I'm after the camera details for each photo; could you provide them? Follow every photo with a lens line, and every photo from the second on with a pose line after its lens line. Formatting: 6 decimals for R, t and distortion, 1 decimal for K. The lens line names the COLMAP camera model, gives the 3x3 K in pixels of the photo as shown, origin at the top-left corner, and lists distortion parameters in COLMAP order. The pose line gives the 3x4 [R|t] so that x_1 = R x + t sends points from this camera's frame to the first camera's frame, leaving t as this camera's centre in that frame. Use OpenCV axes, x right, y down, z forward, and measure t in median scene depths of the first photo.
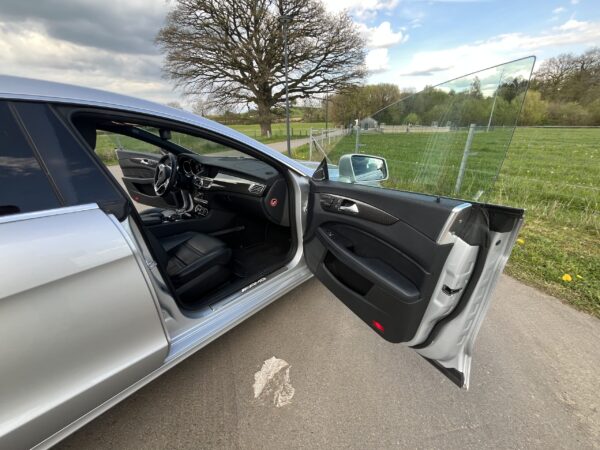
lens RADIAL K [[241.6, 0, 300.0], [0, 241.6, 224.4], [0, 0, 1]] dist [-0.000187, -0.000817]
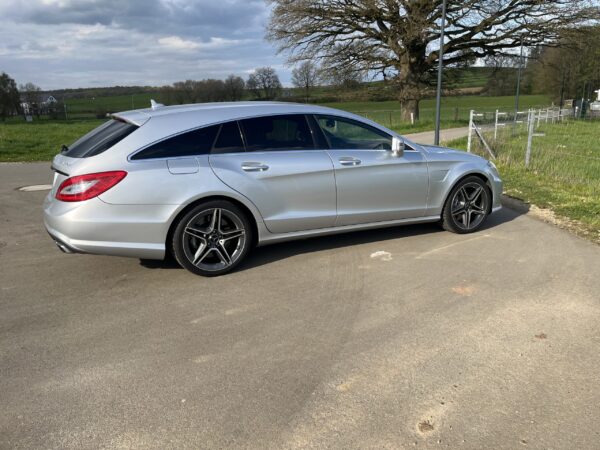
lens RADIAL K [[452.0, 0, 304.6], [0, 452.0, 221.5], [0, 0, 1]] dist [0.067830, -0.094028]
pose [[0.936929, 0.080341, -0.340162, 0.020203], [-0.124472, 0.986114, -0.109937, 0.033917], [0.326606, 0.145344, 0.933918, -0.096665]]
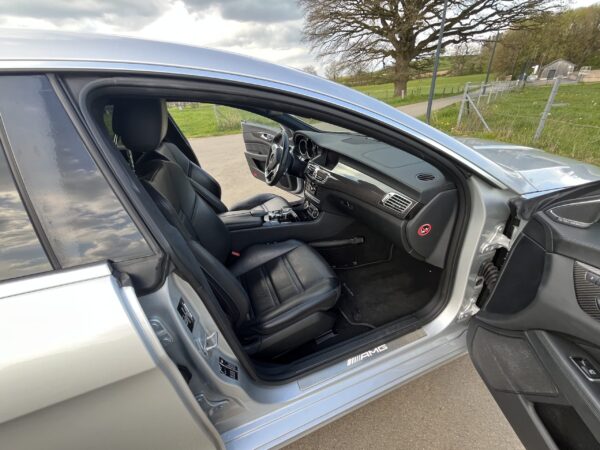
lens RADIAL K [[241.6, 0, 301.0], [0, 241.6, 224.6], [0, 0, 1]] dist [-0.000187, -0.000817]
pose [[0.889084, 0.170766, -0.424699, -0.006284], [-0.113544, 0.981084, 0.156783, -0.007842], [0.443439, -0.091171, 0.891656, 0.018255]]
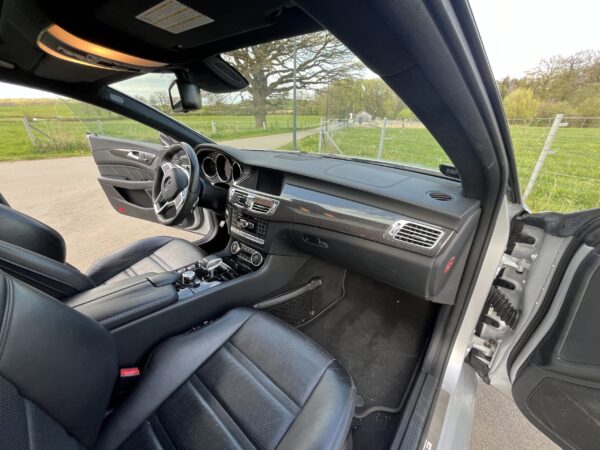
lens RADIAL K [[241.6, 0, 299.9], [0, 241.6, 223.0], [0, 0, 1]] dist [-0.000187, -0.000817]
pose [[0.999275, 0.009801, 0.036779, -0.019168], [-0.010547, 0.999742, 0.020141, -0.008368], [-0.036572, -0.020515, 0.999120, 0.028943]]
